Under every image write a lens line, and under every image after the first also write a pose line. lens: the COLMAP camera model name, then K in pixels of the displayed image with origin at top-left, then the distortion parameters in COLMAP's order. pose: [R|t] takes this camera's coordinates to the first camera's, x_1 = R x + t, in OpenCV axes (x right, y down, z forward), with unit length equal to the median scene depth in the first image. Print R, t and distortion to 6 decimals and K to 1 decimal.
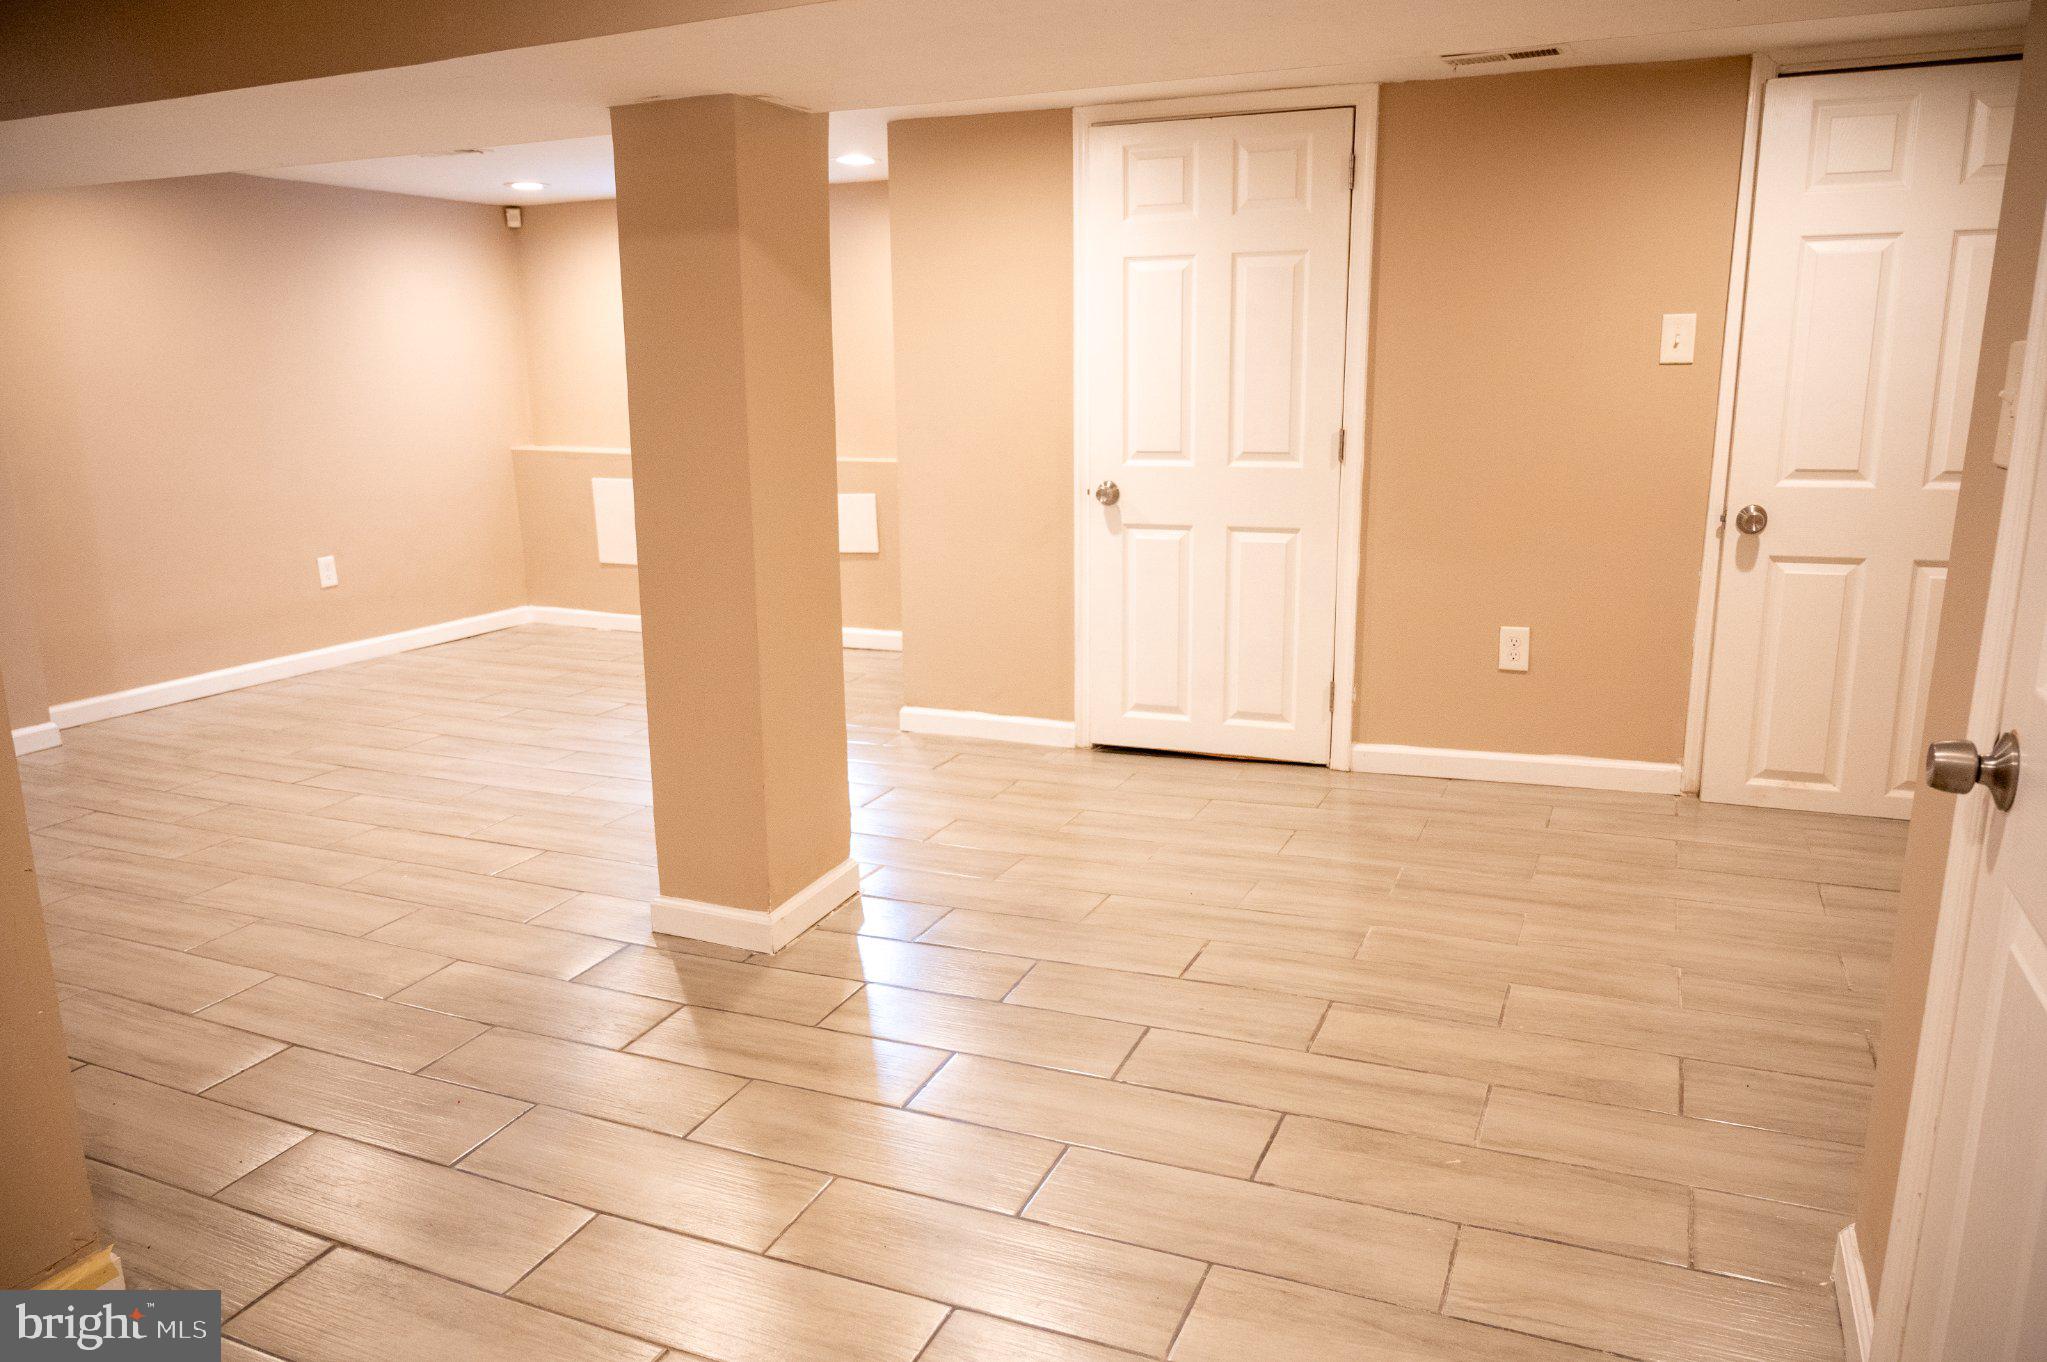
lens RADIAL K [[1372.5, 0, 1036.4], [0, 1372.5, 679.1], [0, 0, 1]] dist [-0.008202, 0.001266]
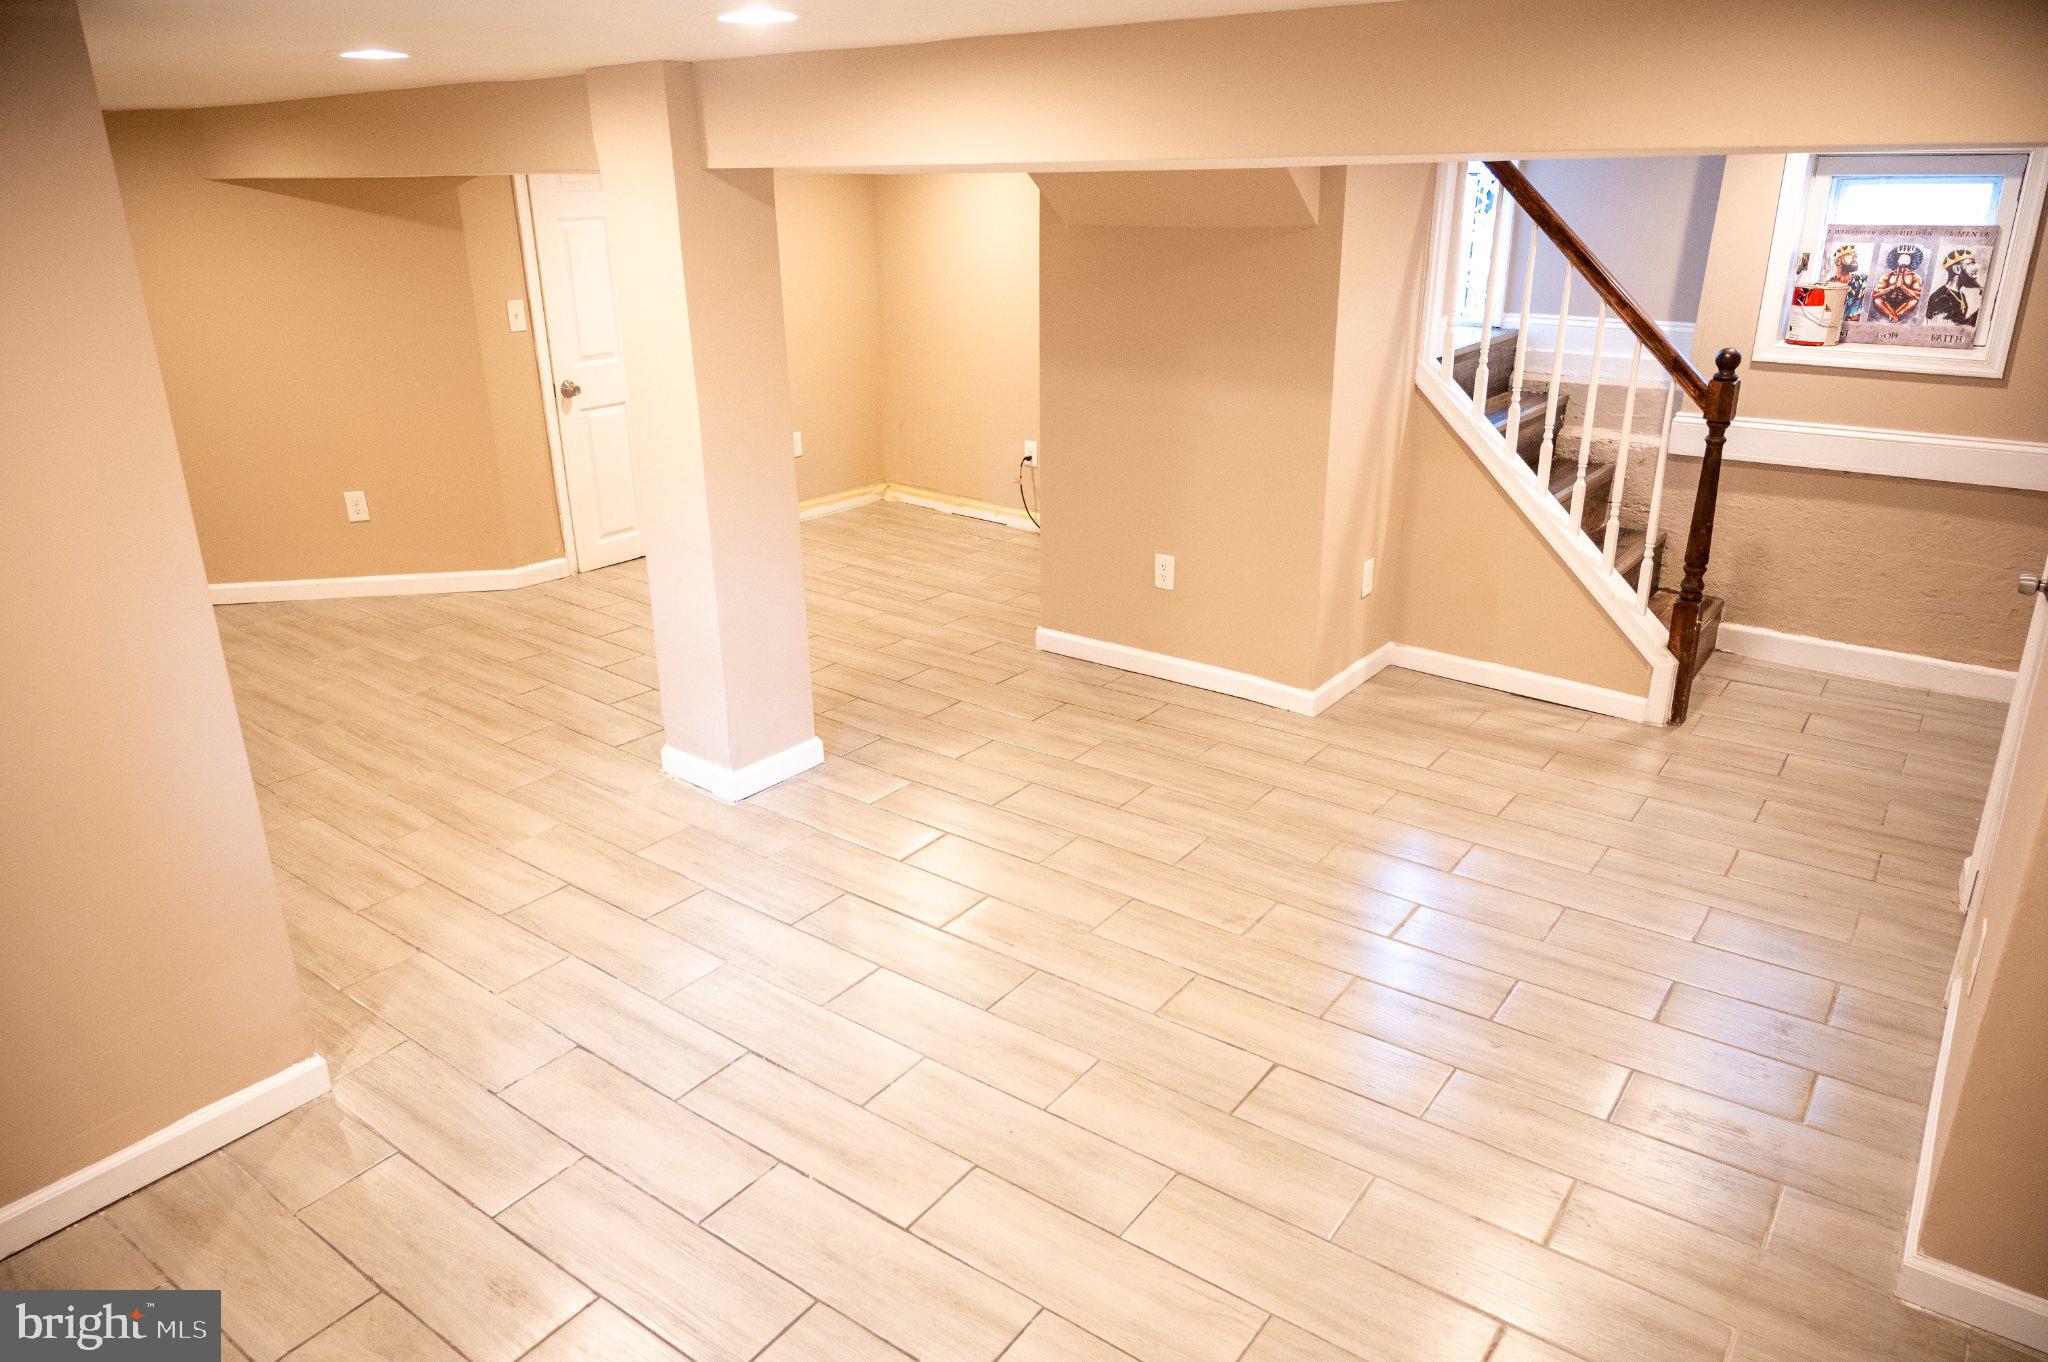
lens RADIAL K [[1361.8, 0, 1032.6], [0, 1361.8, 675.8], [0, 0, 1]] dist [-0.011790, 0.001099]
pose [[-0.974865, -0.059818, 0.214615, -0.582506], [0.067640, 0.838352, 0.540917, -0.464508], [-0.212279, 0.541838, -0.813234, 1.523999]]
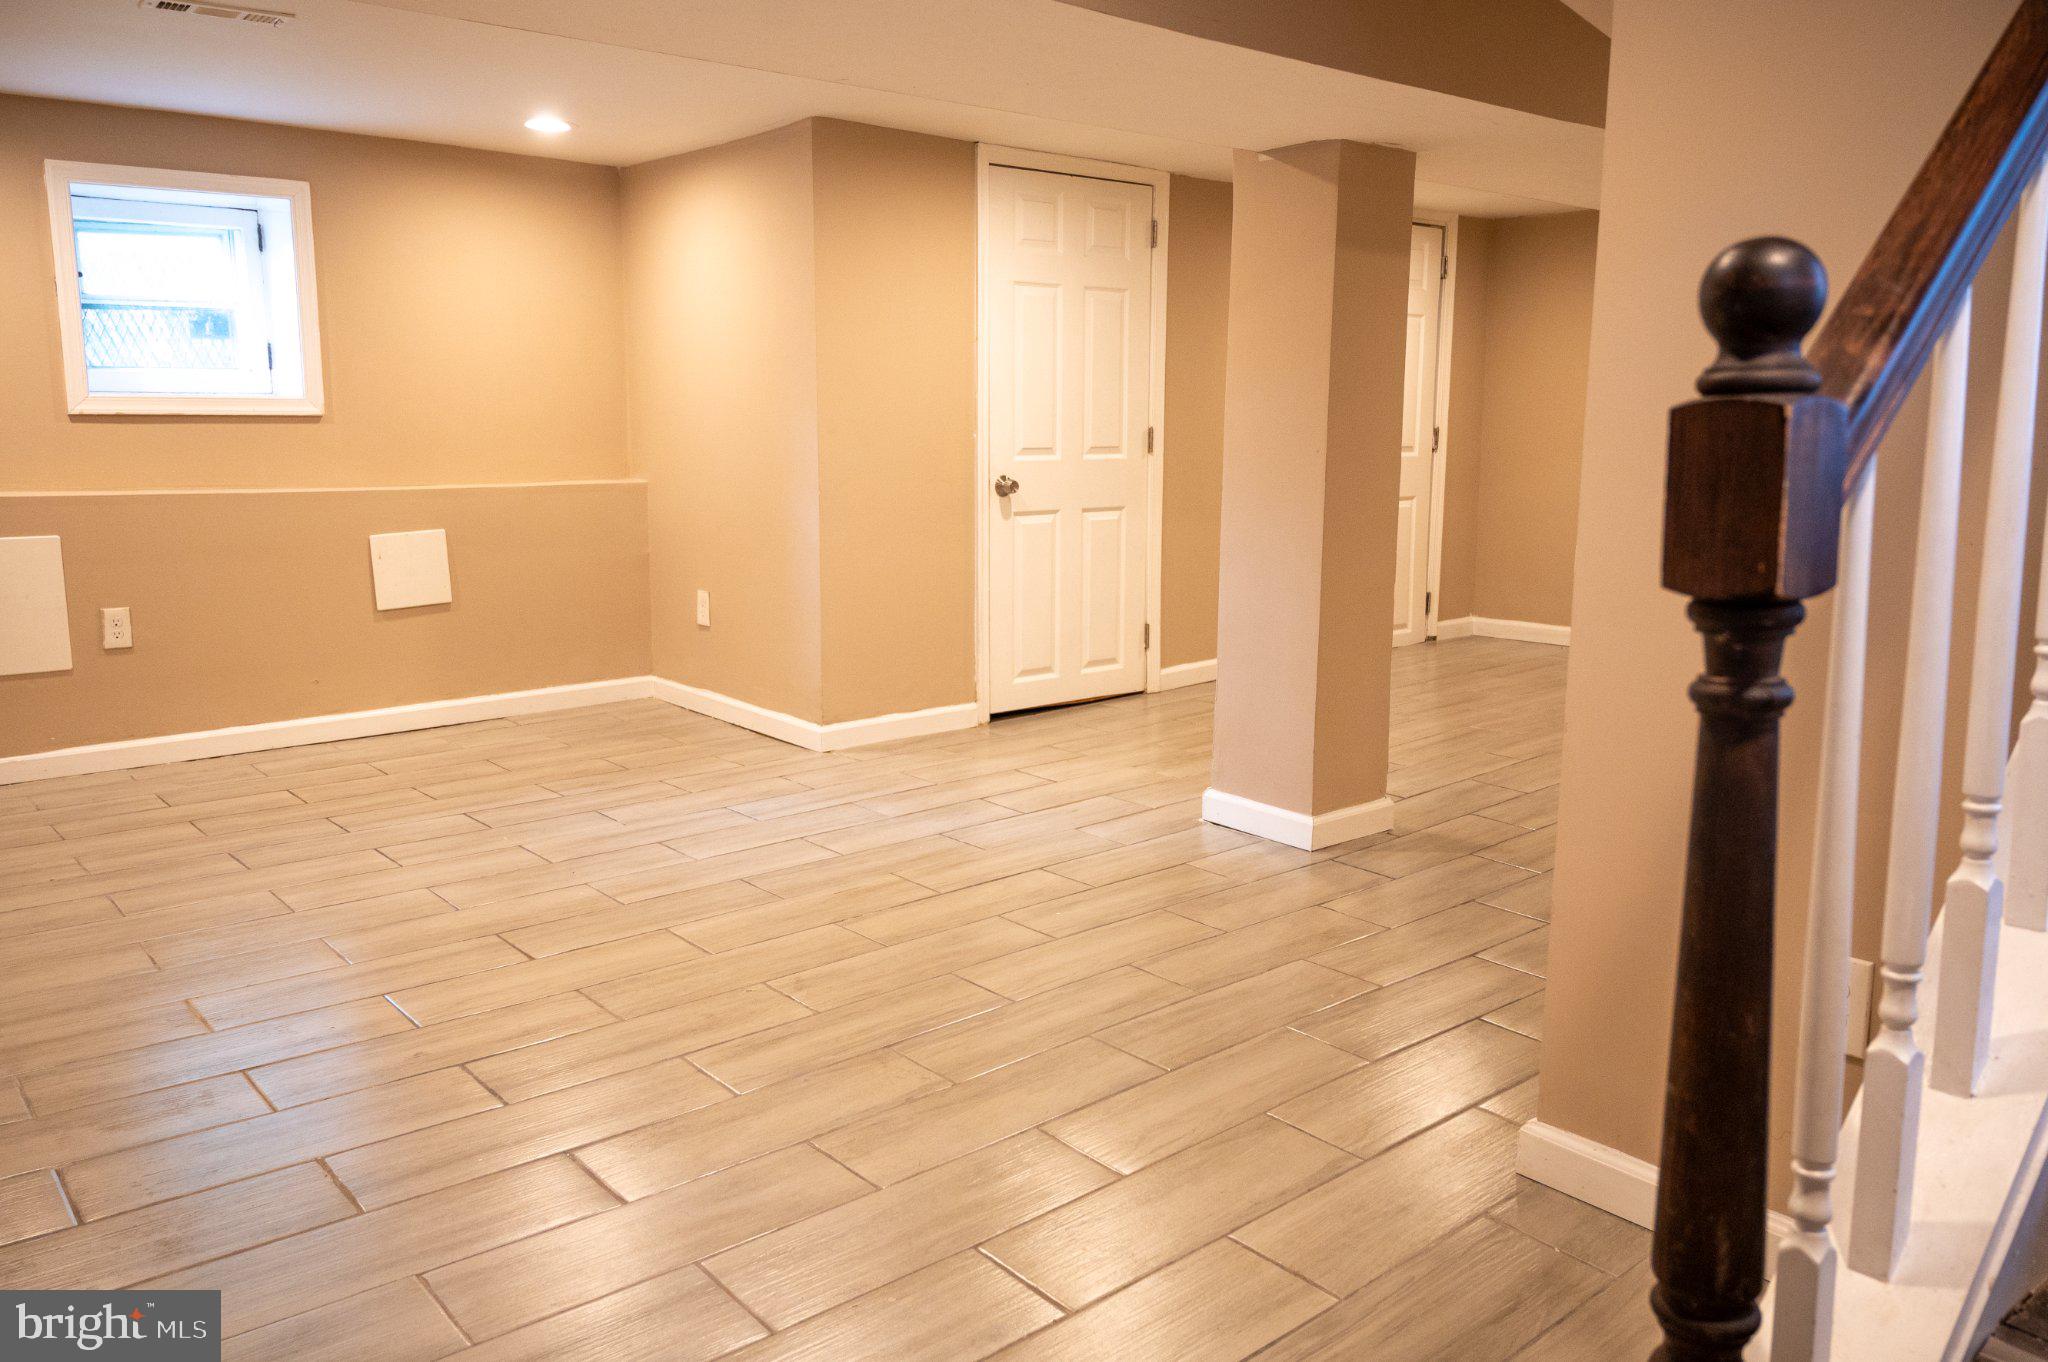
lens RADIAL K [[1531.6, 0, 1024.0], [0, 1531.6, 681.0], [0, 0, 1]] dist [-0.018054, 0.001511]
pose [[0.436685, -0.142130, 0.888316, -1.120674], [0.185938, 0.980379, 0.065455, -0.061425], [-0.880189, 0.136589, 0.454544, 0.460938]]
